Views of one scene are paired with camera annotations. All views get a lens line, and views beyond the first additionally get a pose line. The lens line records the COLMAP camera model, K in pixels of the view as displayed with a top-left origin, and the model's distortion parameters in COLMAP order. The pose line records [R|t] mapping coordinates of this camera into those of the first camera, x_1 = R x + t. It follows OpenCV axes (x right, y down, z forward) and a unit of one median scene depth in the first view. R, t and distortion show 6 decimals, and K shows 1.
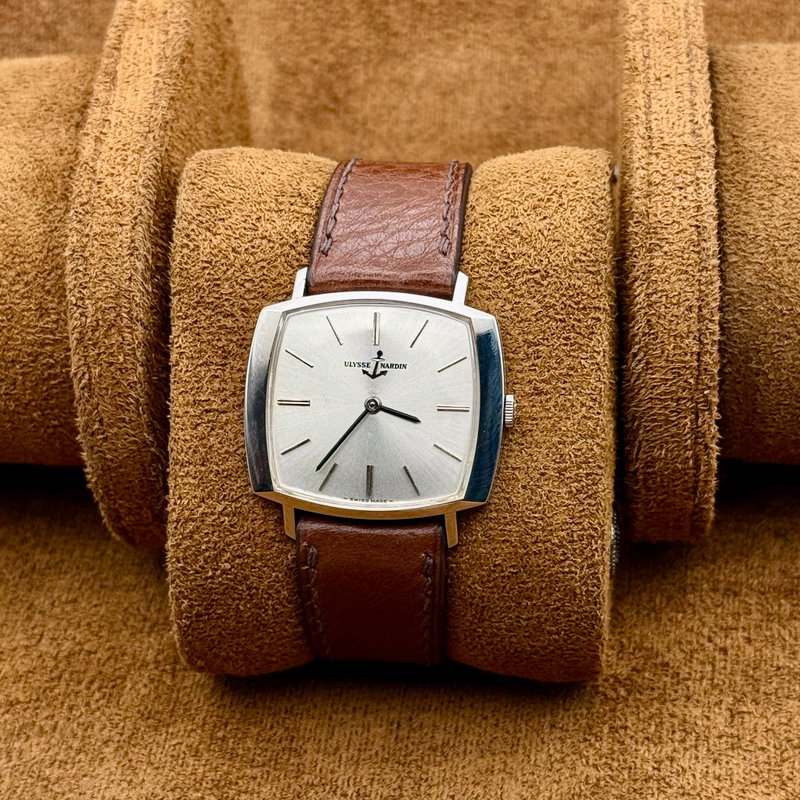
lens RADIAL K [[2342.7, 0, 398.1], [0, 2342.7, 373.1], [0, 0, 1]] dist [0.087812, 0.351887]
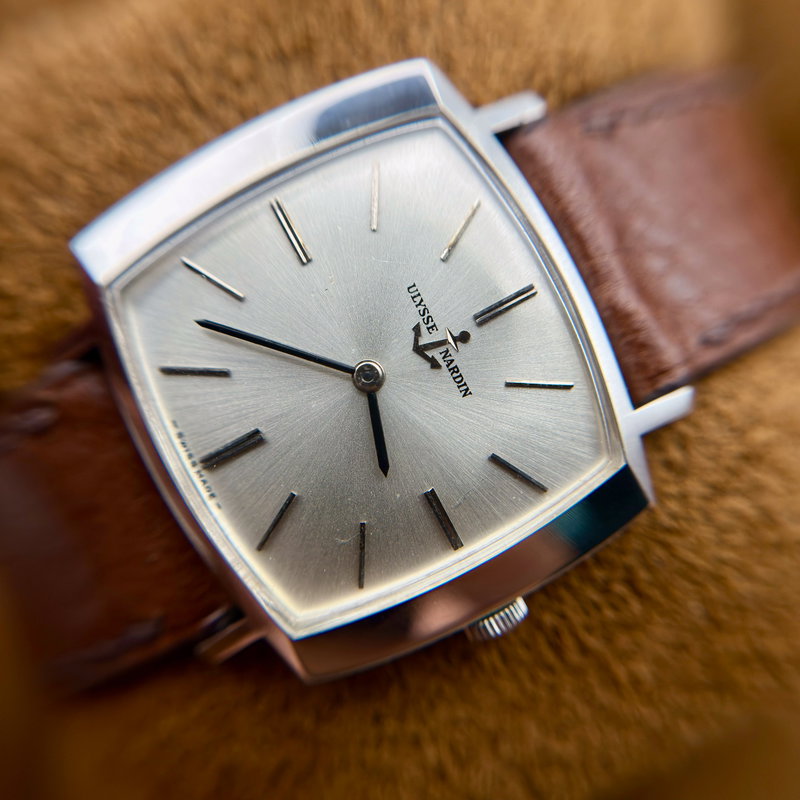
lens RADIAL K [[811.6, 0, 400.0], [0, 811.6, 400.0], [0, 0, 1]] dist [0.616491, -0.000506]
pose [[0.504300, 0.859441, 0.083918, -0.017461], [-0.863224, 0.499154, 0.075431, -0.003090], [0.022941, -0.110480, 0.993614, 0.813857]]
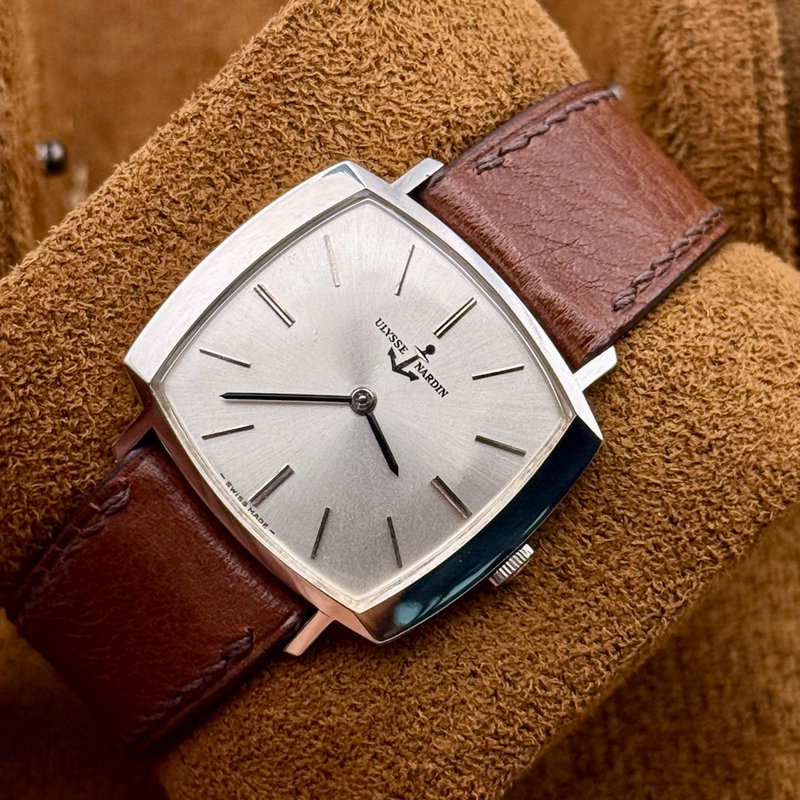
lens RADIAL K [[2915.5, 0, 400.0], [0, 2915.5, 400.0], [0, 0, 1]] dist [0.087688, 0.682880]
pose [[0.702495, 0.709351, 0.057635, -0.047292], [-0.710773, 0.703393, 0.006288, 0.001571], [-0.036080, -0.045383, 0.998318, 0.234110]]
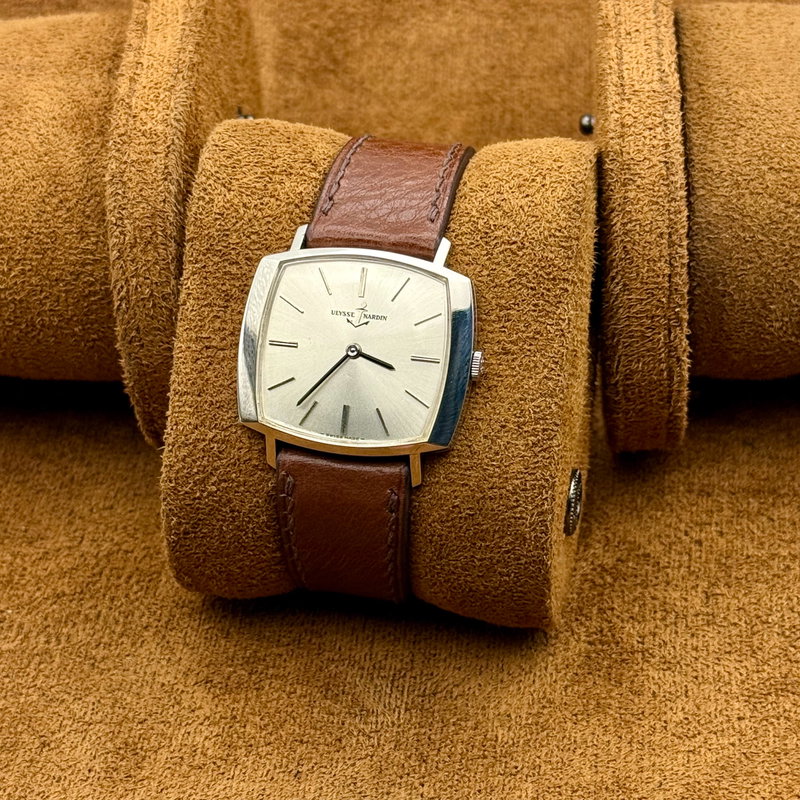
lens RADIAL K [[2342.7, 0, 398.1], [0, 2342.7, 373.1], [0, 0, 1]] dist [0.087812, 0.351887]
pose [[0.994289, 0.077436, -0.073443, 0.090355], [-0.079821, 0.996354, -0.030112, 0.054603], [0.070843, 0.035803, 0.996845, -0.093611]]
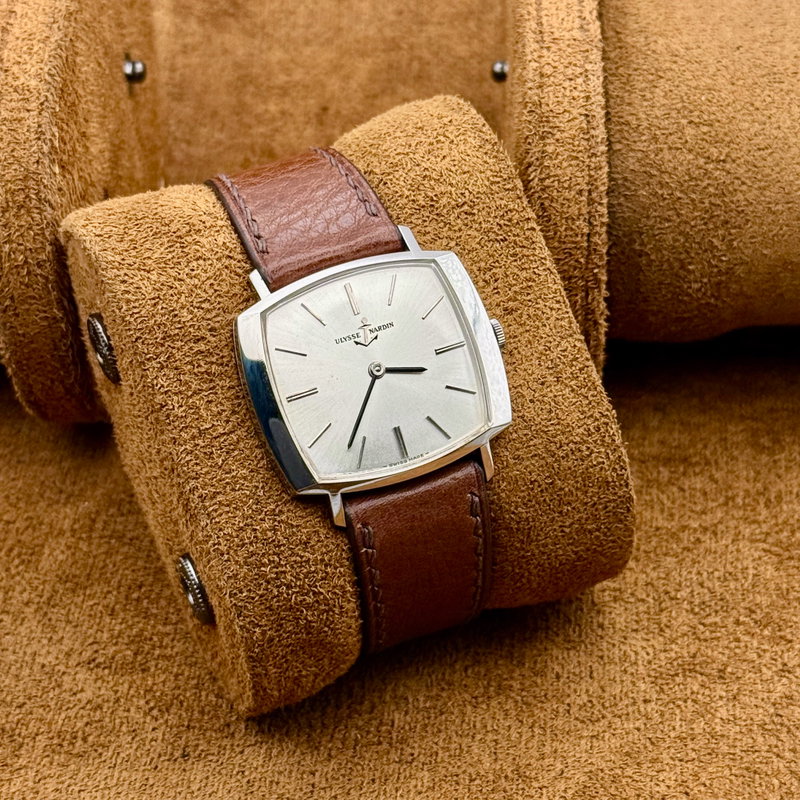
lens RADIAL K [[2342.7, 0, 398.1], [0, 2342.7, 373.1], [0, 0, 1]] dist [0.087812, 0.351887]
pose [[0.879822, -0.314540, 0.356339, -0.356731], [0.346842, 0.937479, -0.028861, 0.046170], [-0.324983, 0.148986, 0.933911, 0.056518]]
